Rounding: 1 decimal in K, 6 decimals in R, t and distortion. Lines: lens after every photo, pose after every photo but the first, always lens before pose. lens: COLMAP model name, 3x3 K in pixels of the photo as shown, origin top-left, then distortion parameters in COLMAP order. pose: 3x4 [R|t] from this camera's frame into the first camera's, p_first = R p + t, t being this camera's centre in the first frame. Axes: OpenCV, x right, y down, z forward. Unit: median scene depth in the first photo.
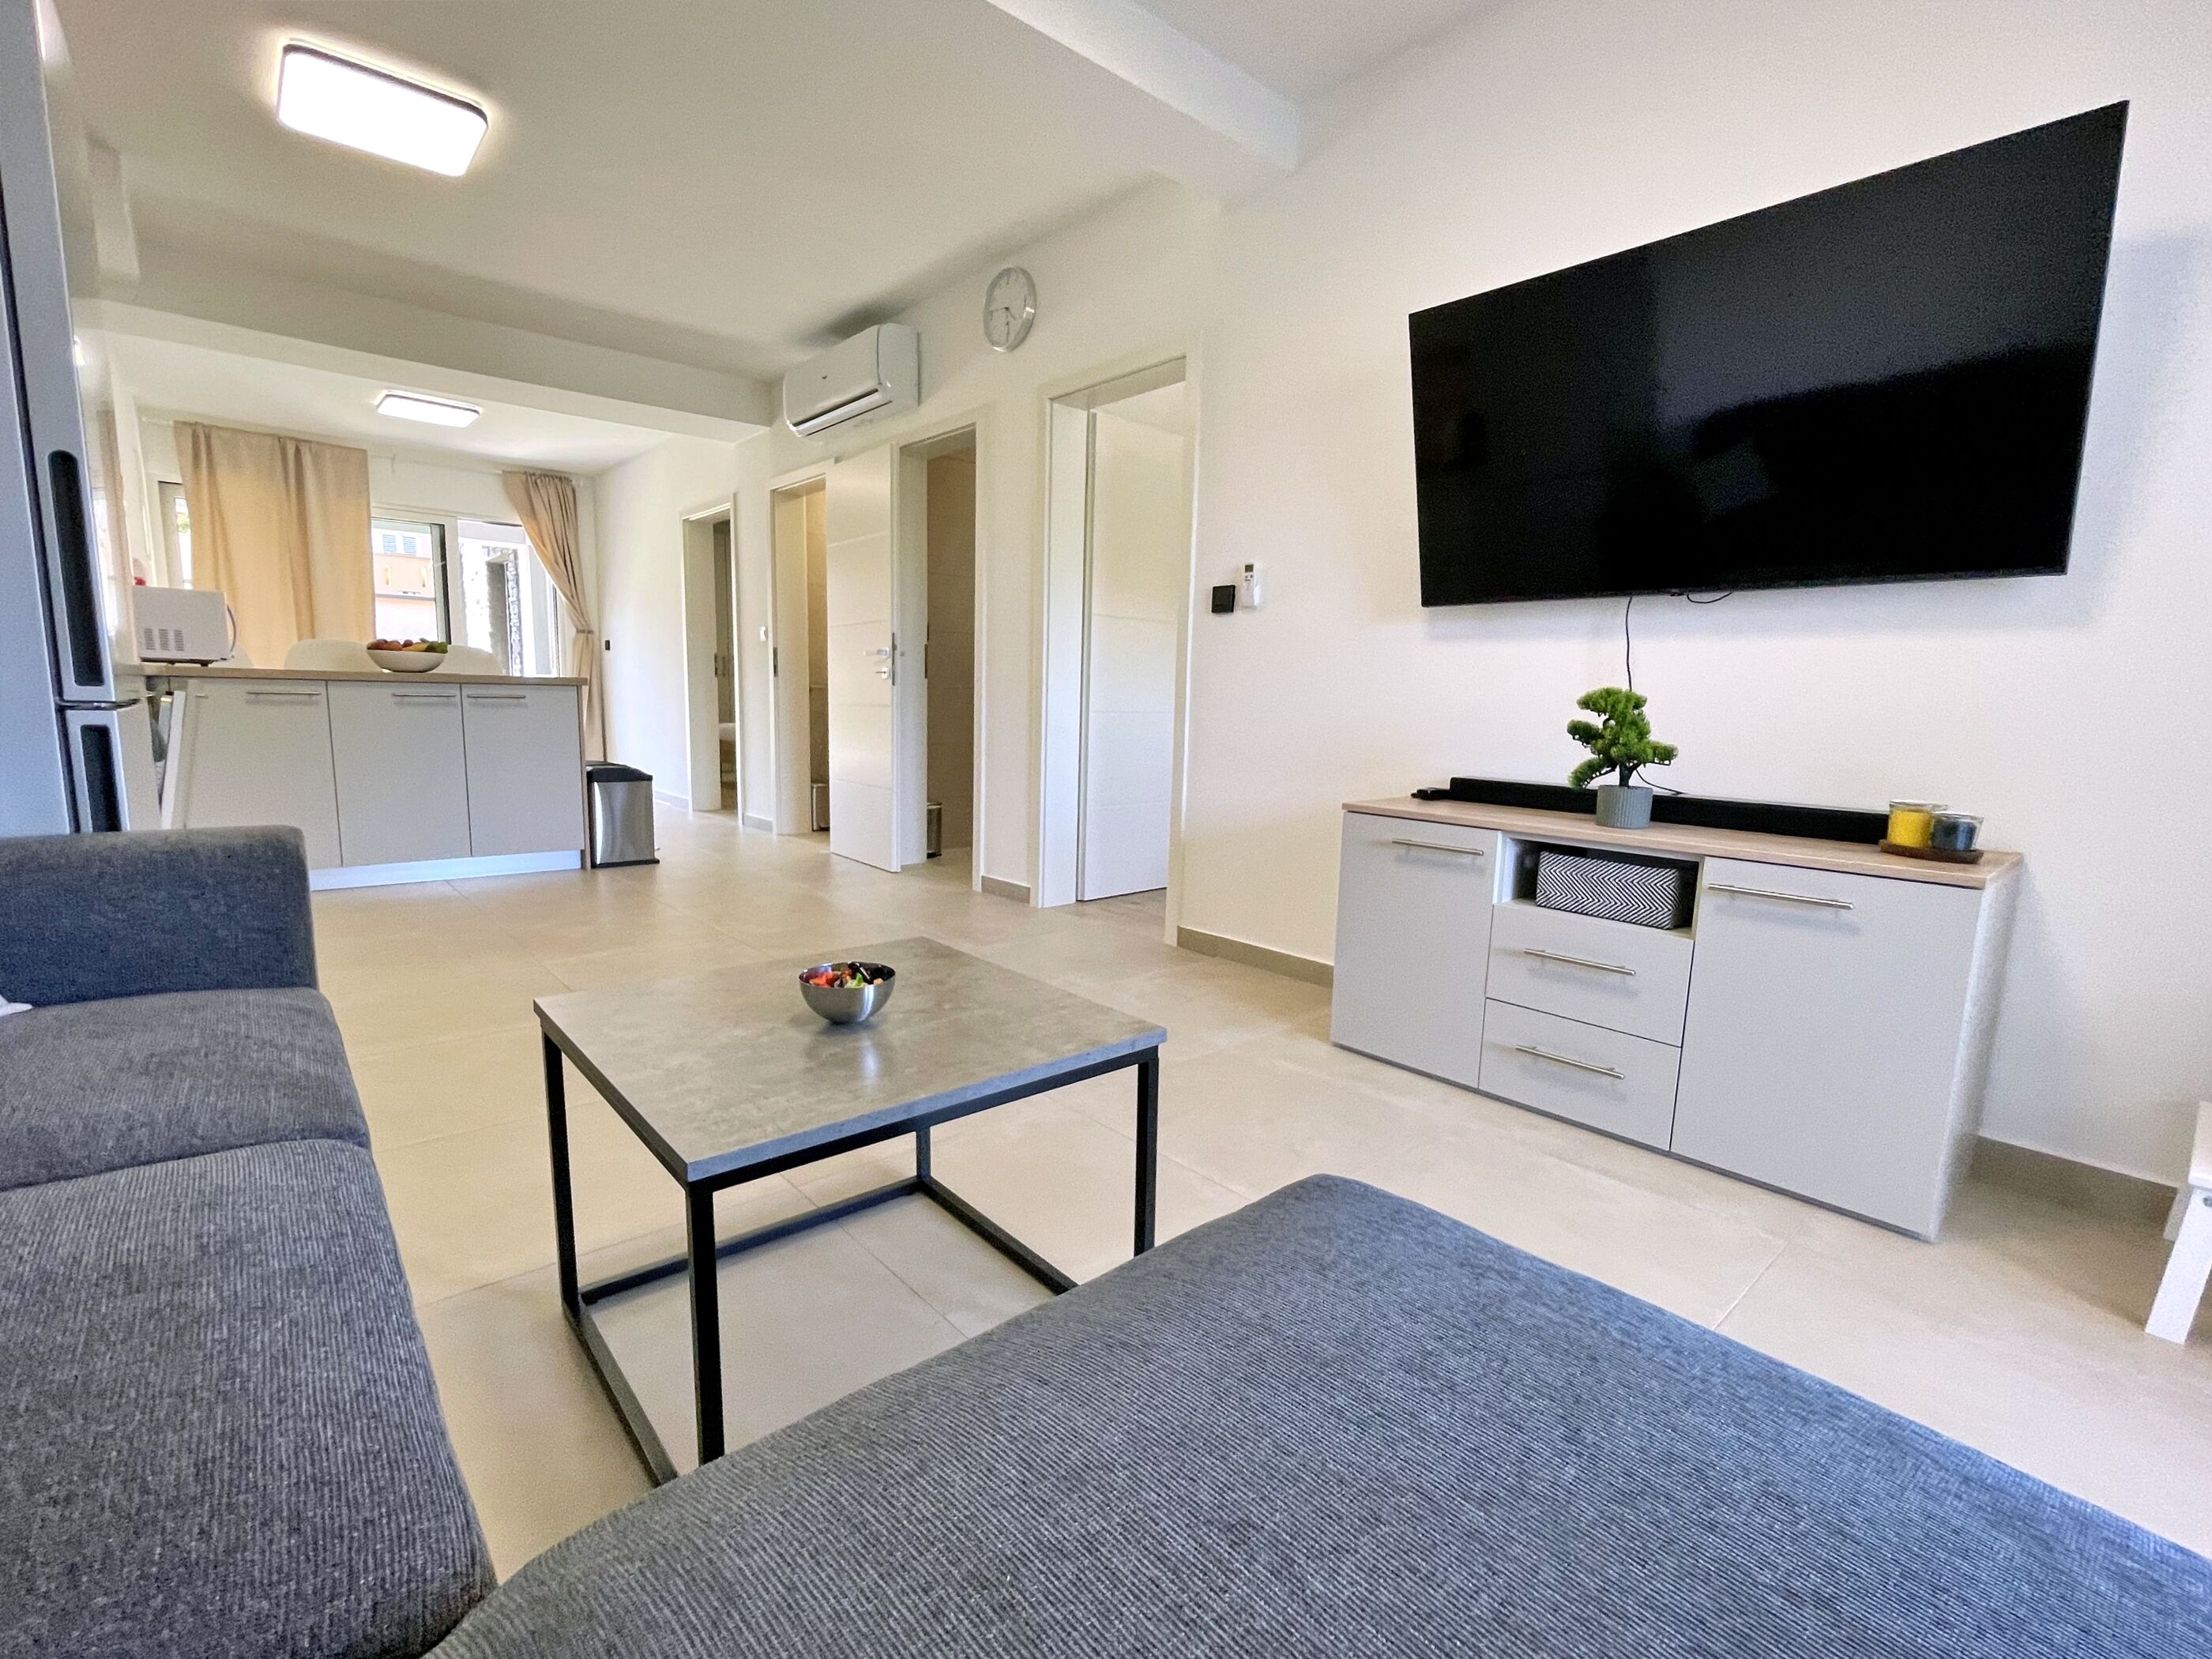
lens RADIAL K [[912.2, 0, 1104.9], [0, 912.2, 838.2], [0, 0, 1]] dist [-0.000931, 0.000559]
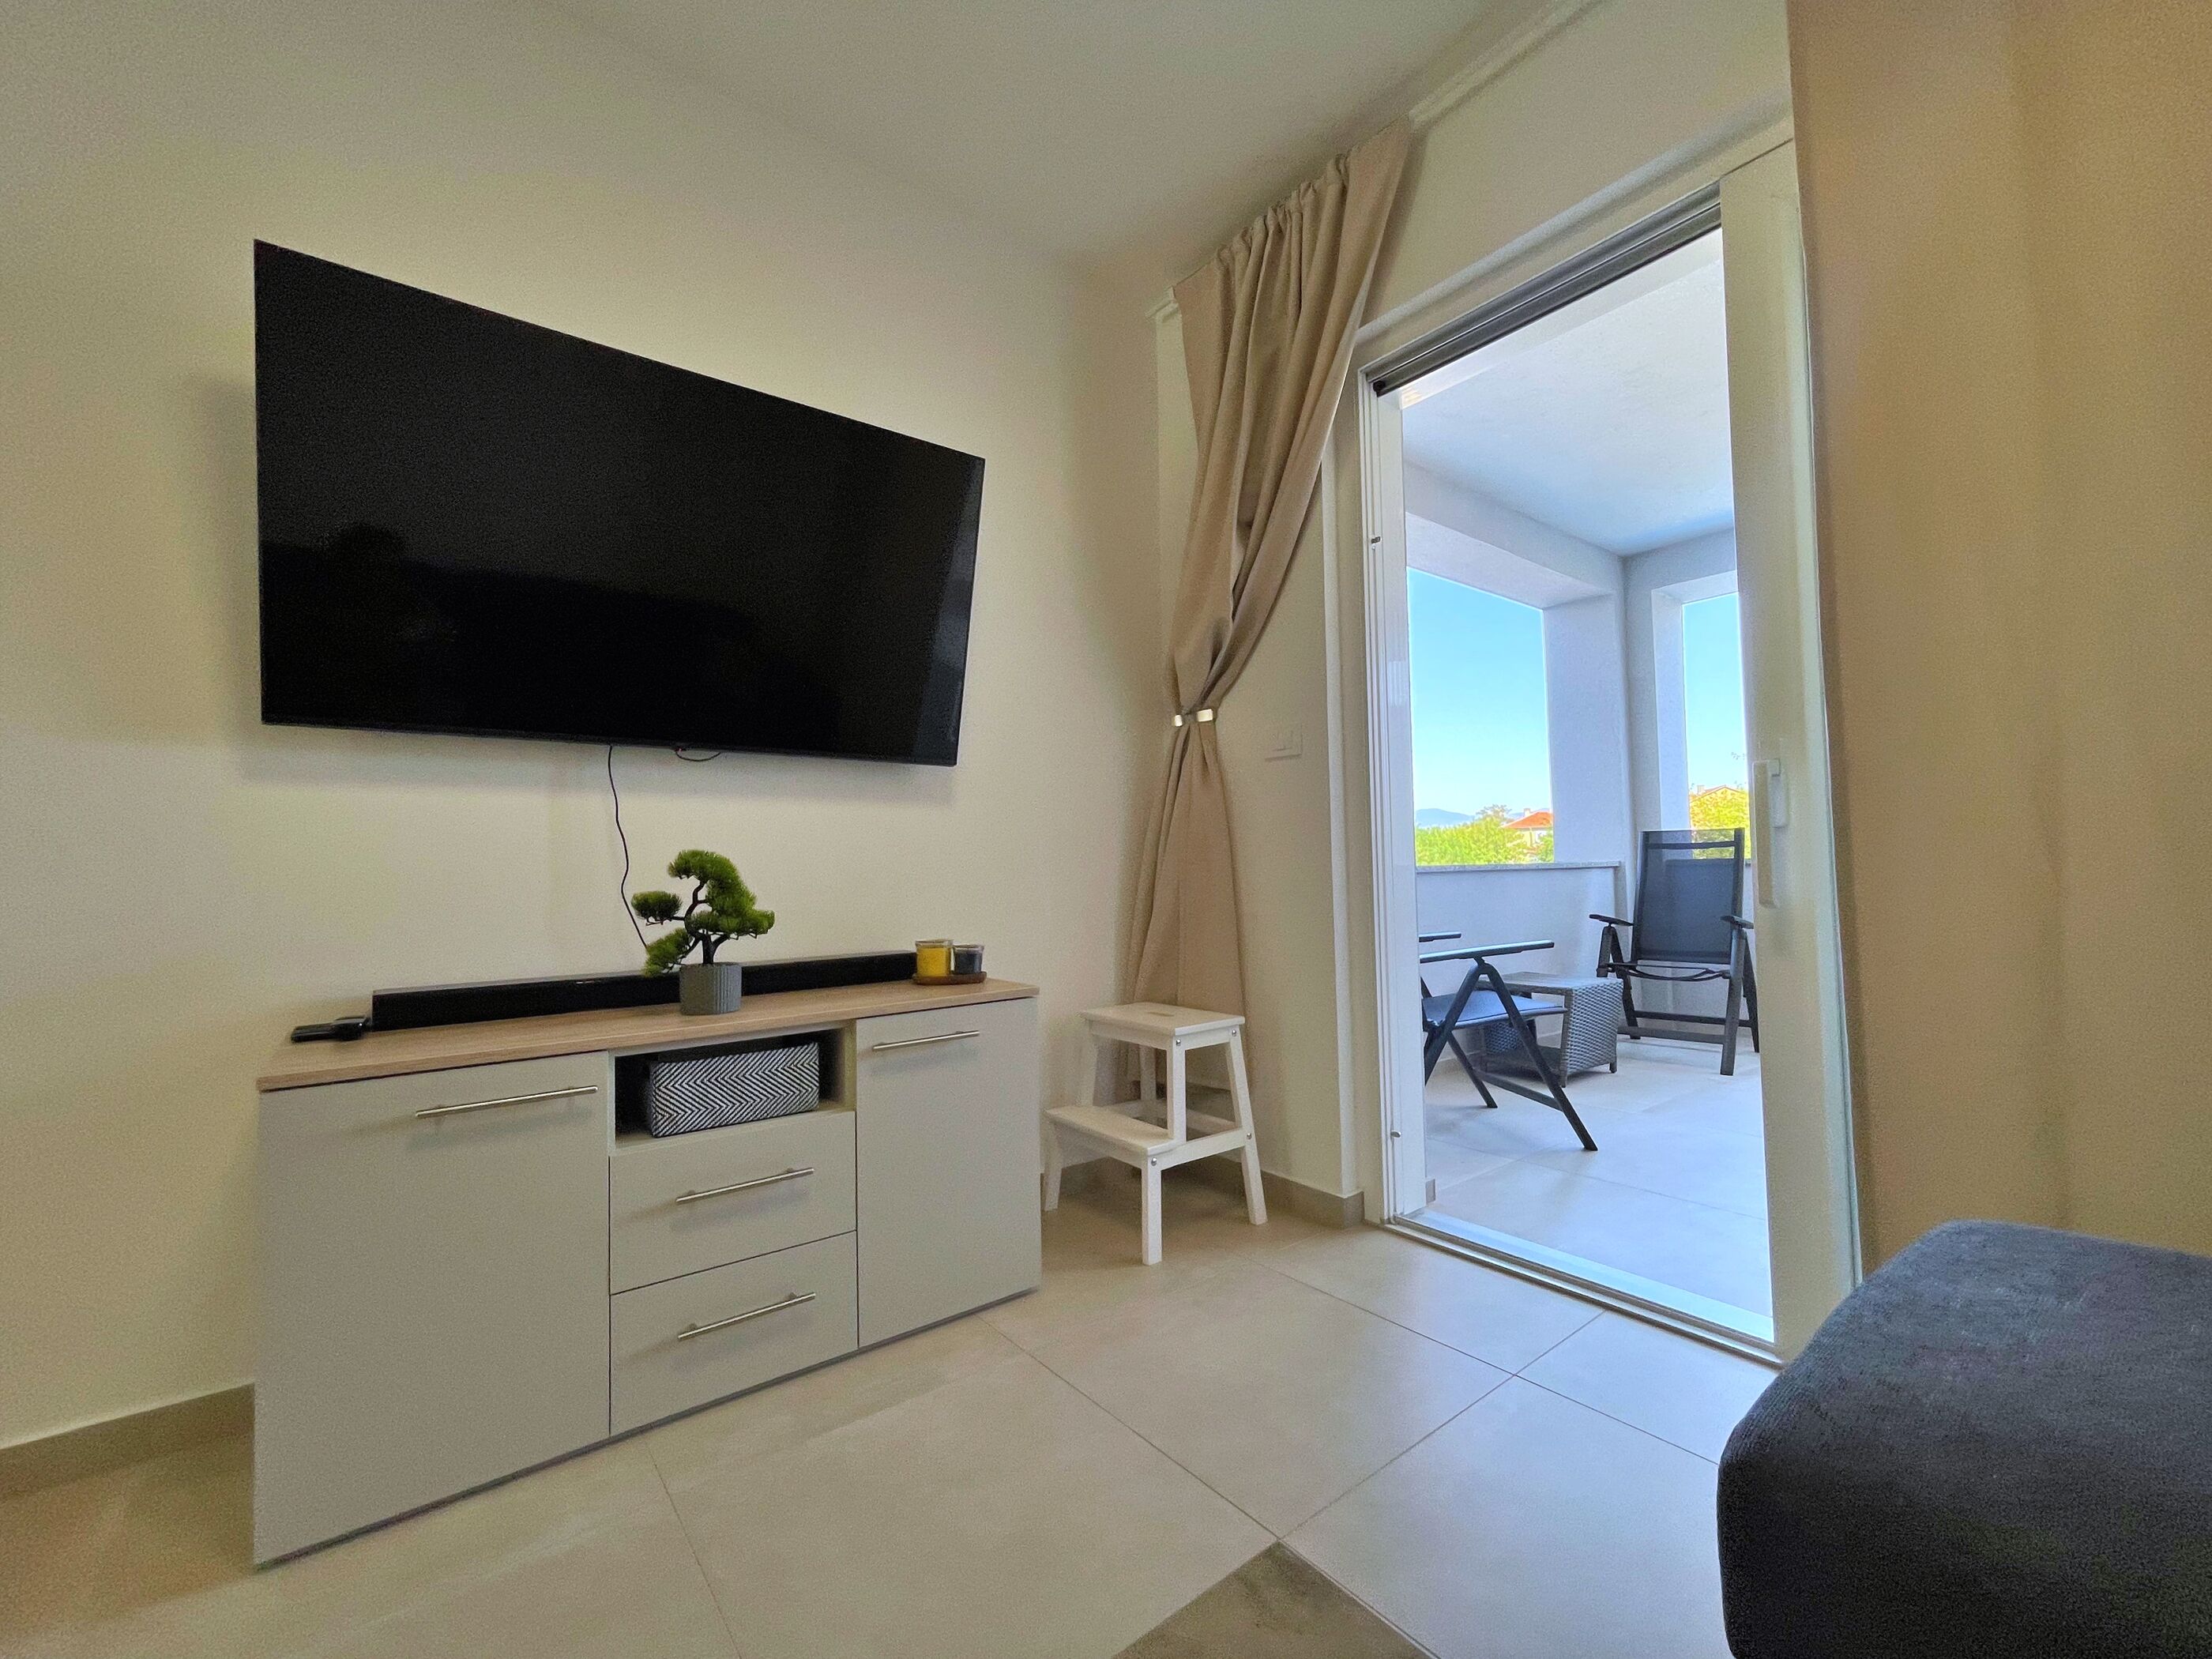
lens RADIAL K [[893.8, 0, 1103.8], [0, 893.8, 837.7], [0, 0, 1]] dist [-0.009186, 0.000209]
pose [[0.108472, 0.002022, 0.994097, -0.222419], [0.177036, 0.983973, -0.021319, -0.090267], [-0.978209, 0.178304, 0.106375, 0.528241]]
